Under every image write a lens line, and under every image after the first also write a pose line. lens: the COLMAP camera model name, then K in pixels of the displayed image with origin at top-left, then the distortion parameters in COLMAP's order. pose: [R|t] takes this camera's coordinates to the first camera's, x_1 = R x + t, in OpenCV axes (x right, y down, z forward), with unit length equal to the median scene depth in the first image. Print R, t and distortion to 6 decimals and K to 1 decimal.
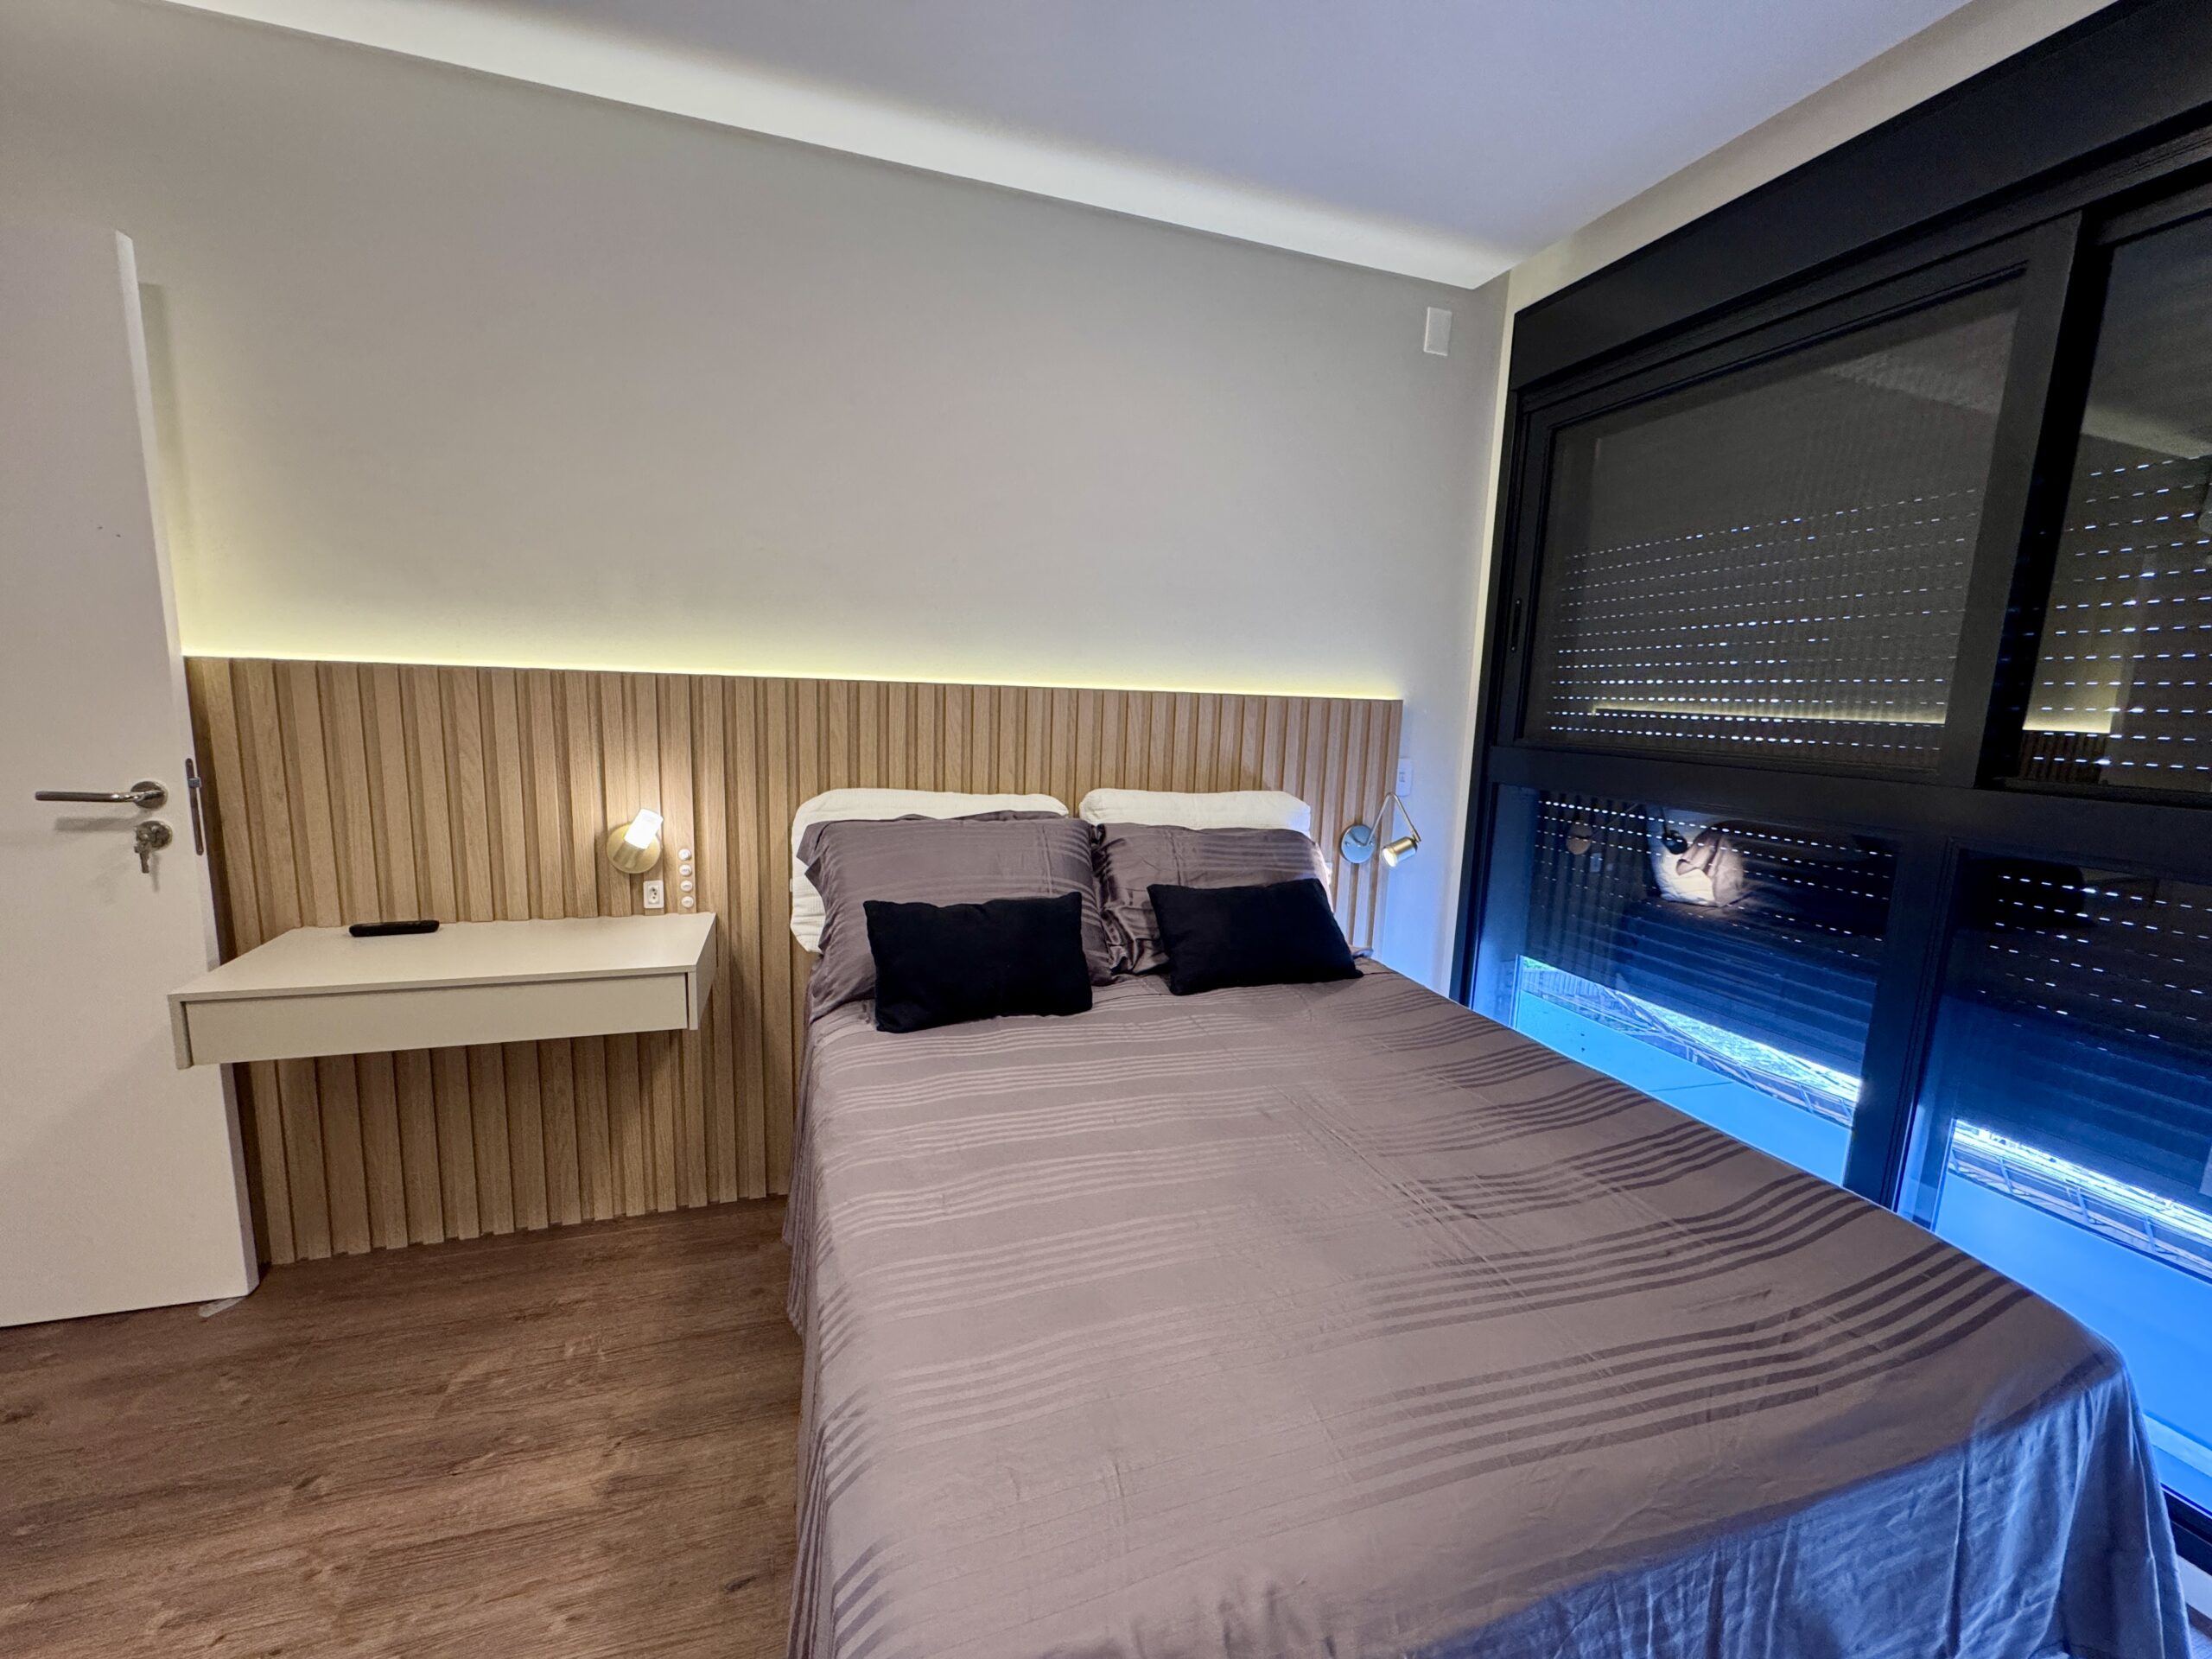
lens RADIAL K [[888.1, 0, 1109.4], [0, 888.1, 829.1], [0, 0, 1]] dist [-0.003811, 0.000887]
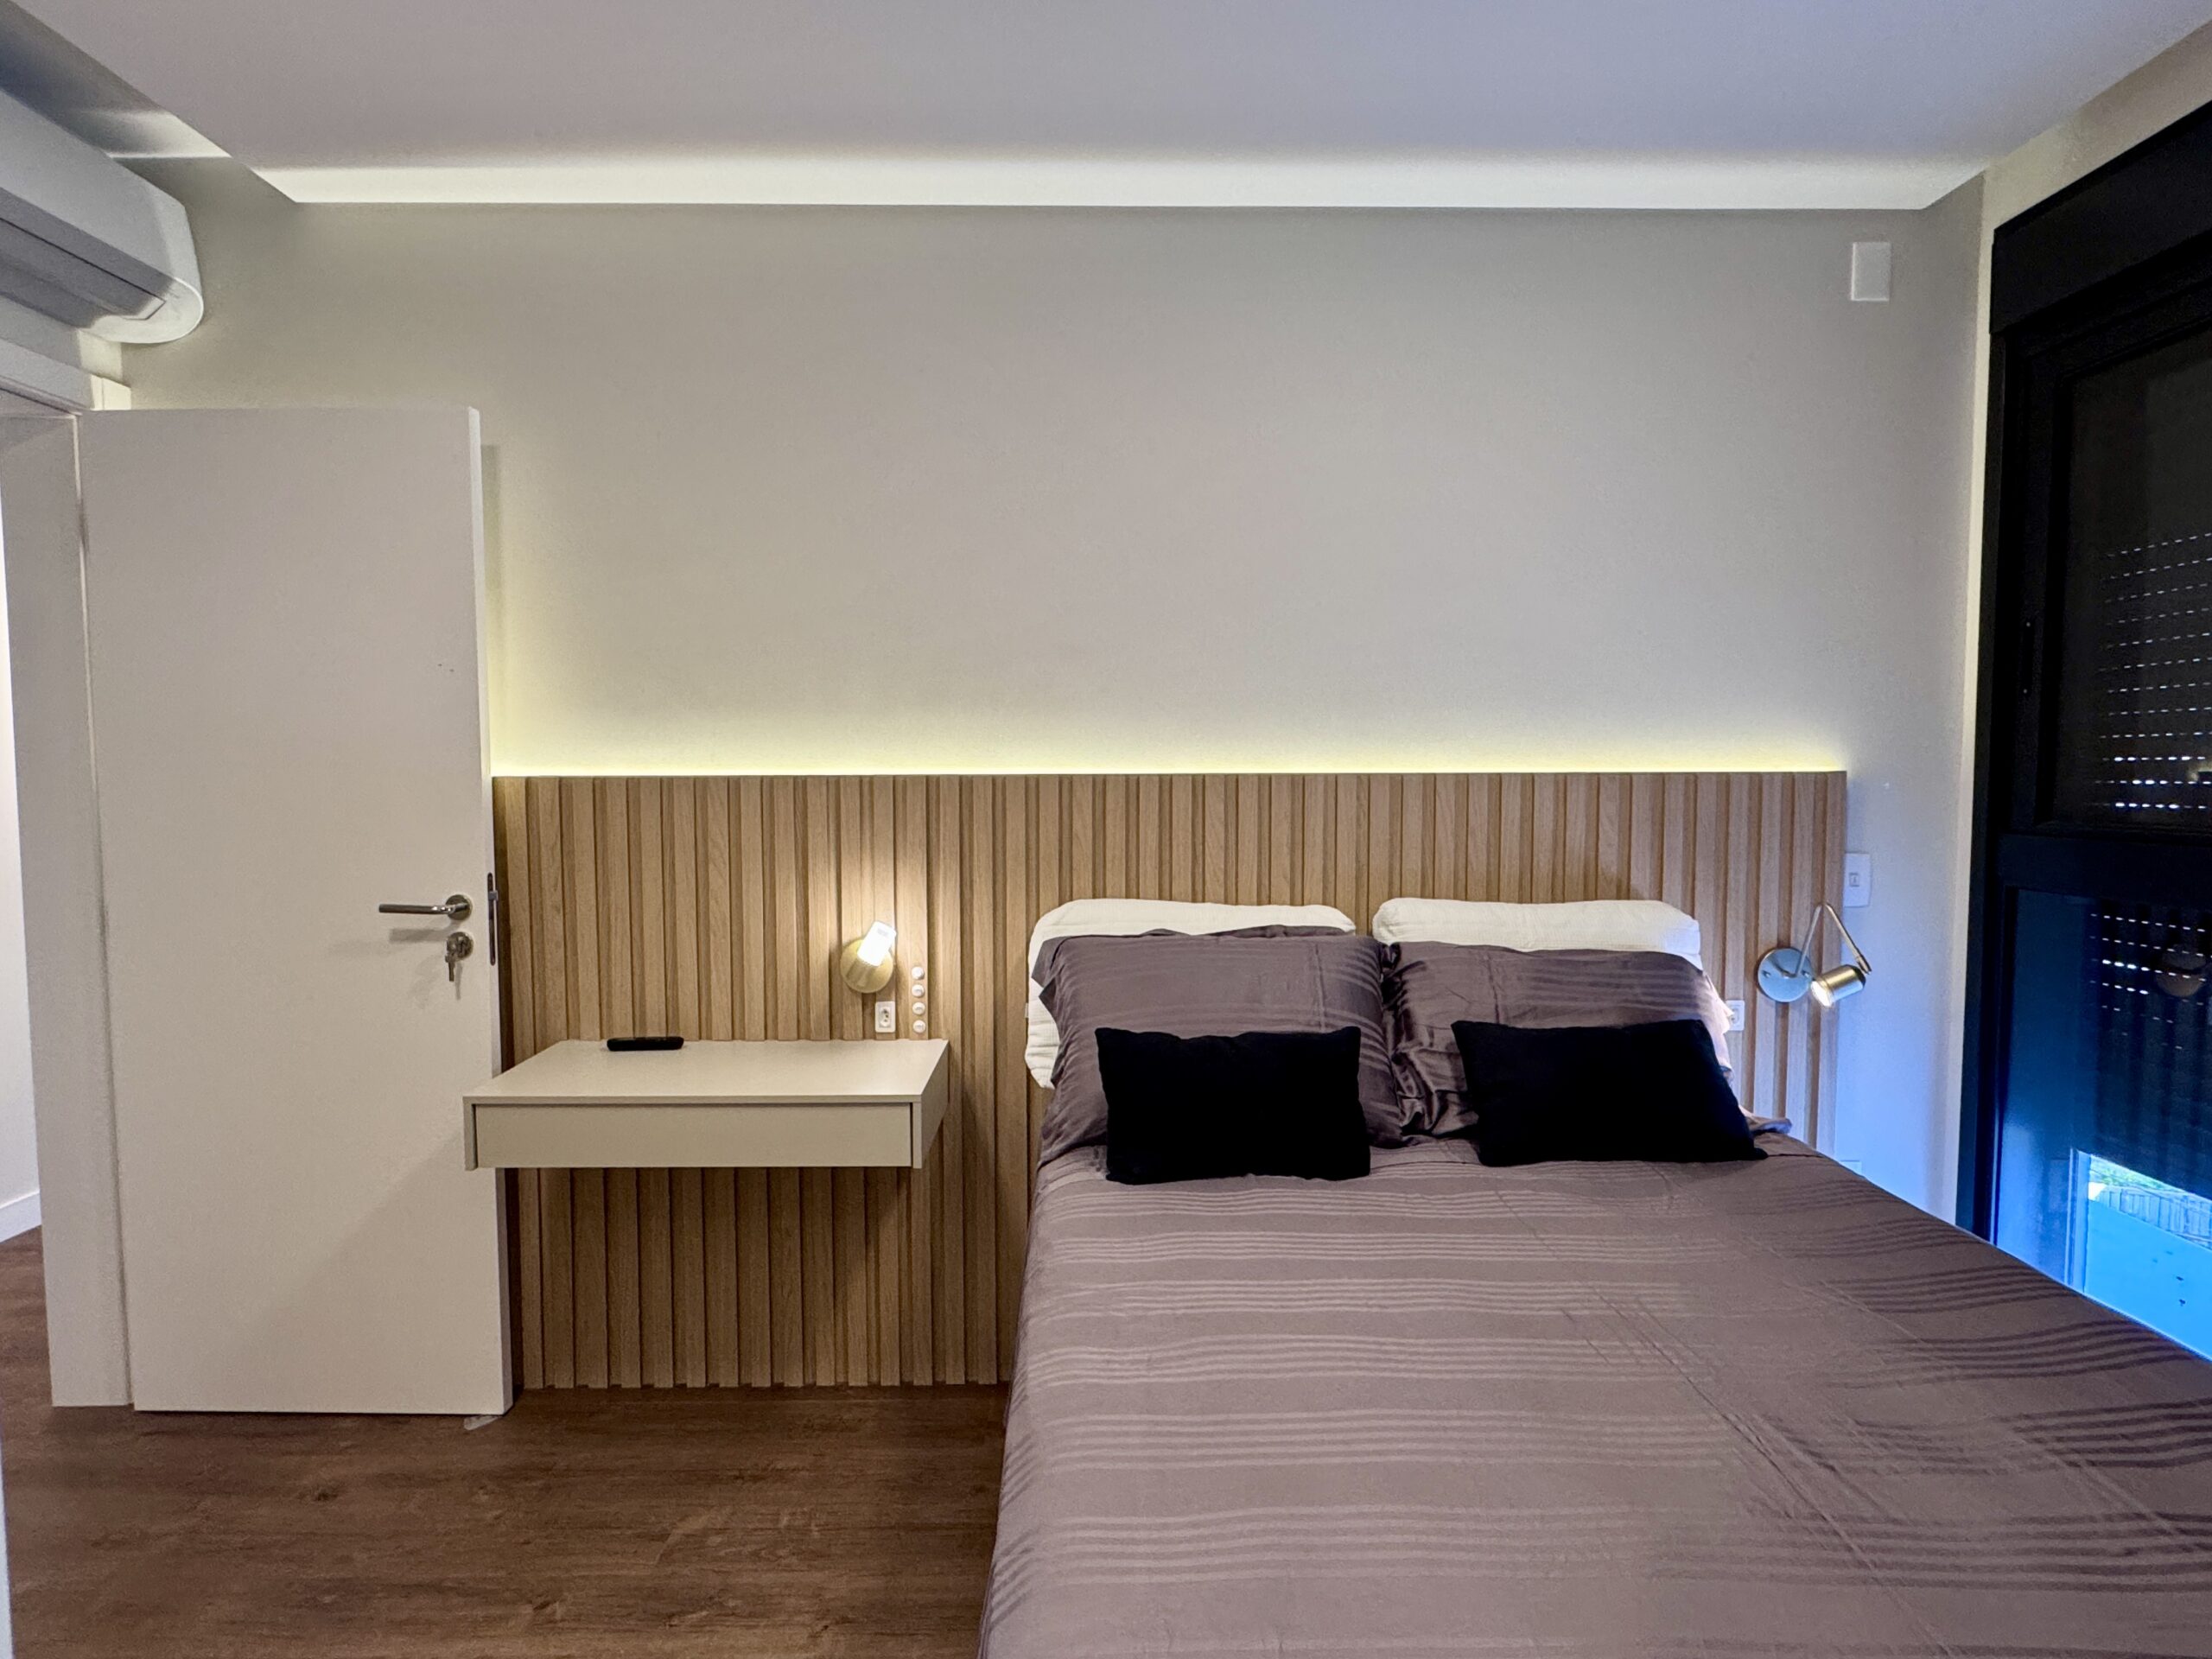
lens RADIAL K [[1195.9, 0, 1107.6], [0, 1195.9, 835.7], [0, 0, 1]] dist [-0.004254, 0.000998]
pose [[0.951362, -0.019884, -0.307432, 0.087000], [-0.010501, 0.995242, -0.096865, 0.005882], [0.307895, 0.095383, 0.946627, -0.110629]]
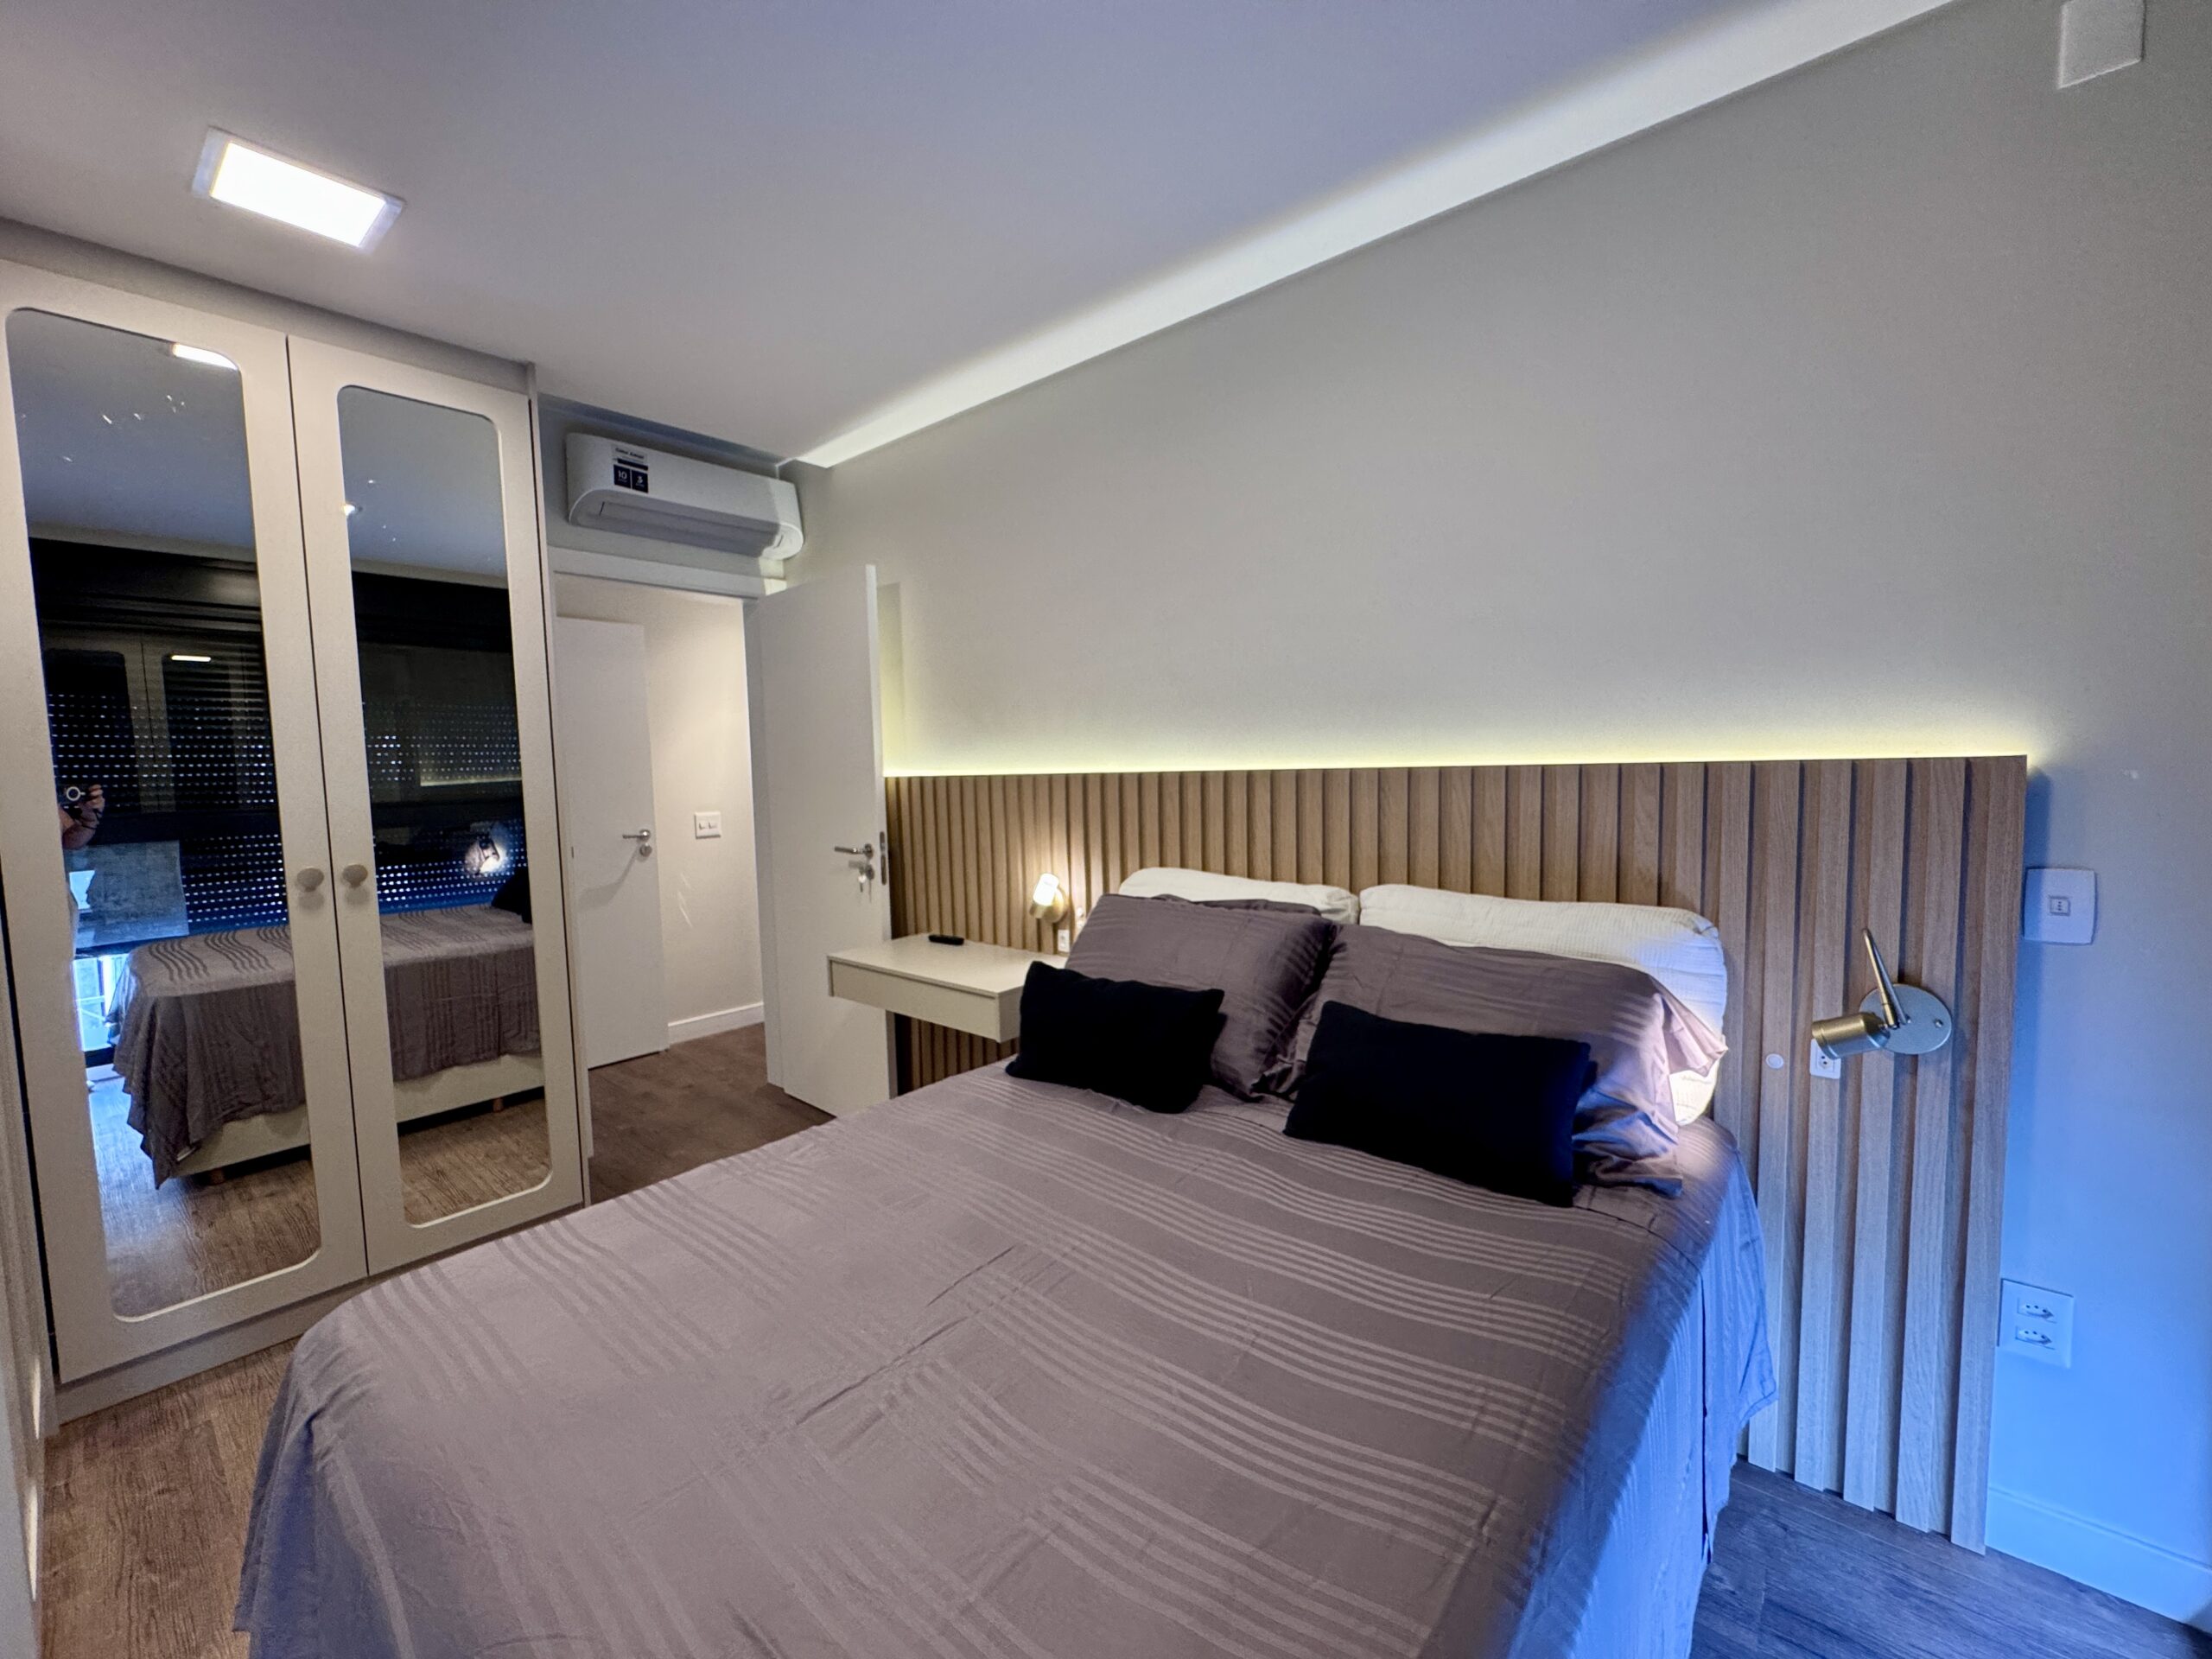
lens RADIAL K [[888.1, 0, 1122.2], [0, 888.1, 831.5], [0, 0, 1]] dist [-0.003811, 0.000887]
pose [[0.520168, 0.015457, -0.853924, 0.701784], [-0.090751, 0.995176, -0.037268, -0.050160], [0.849229, 0.096880, 0.519062, 0.414934]]
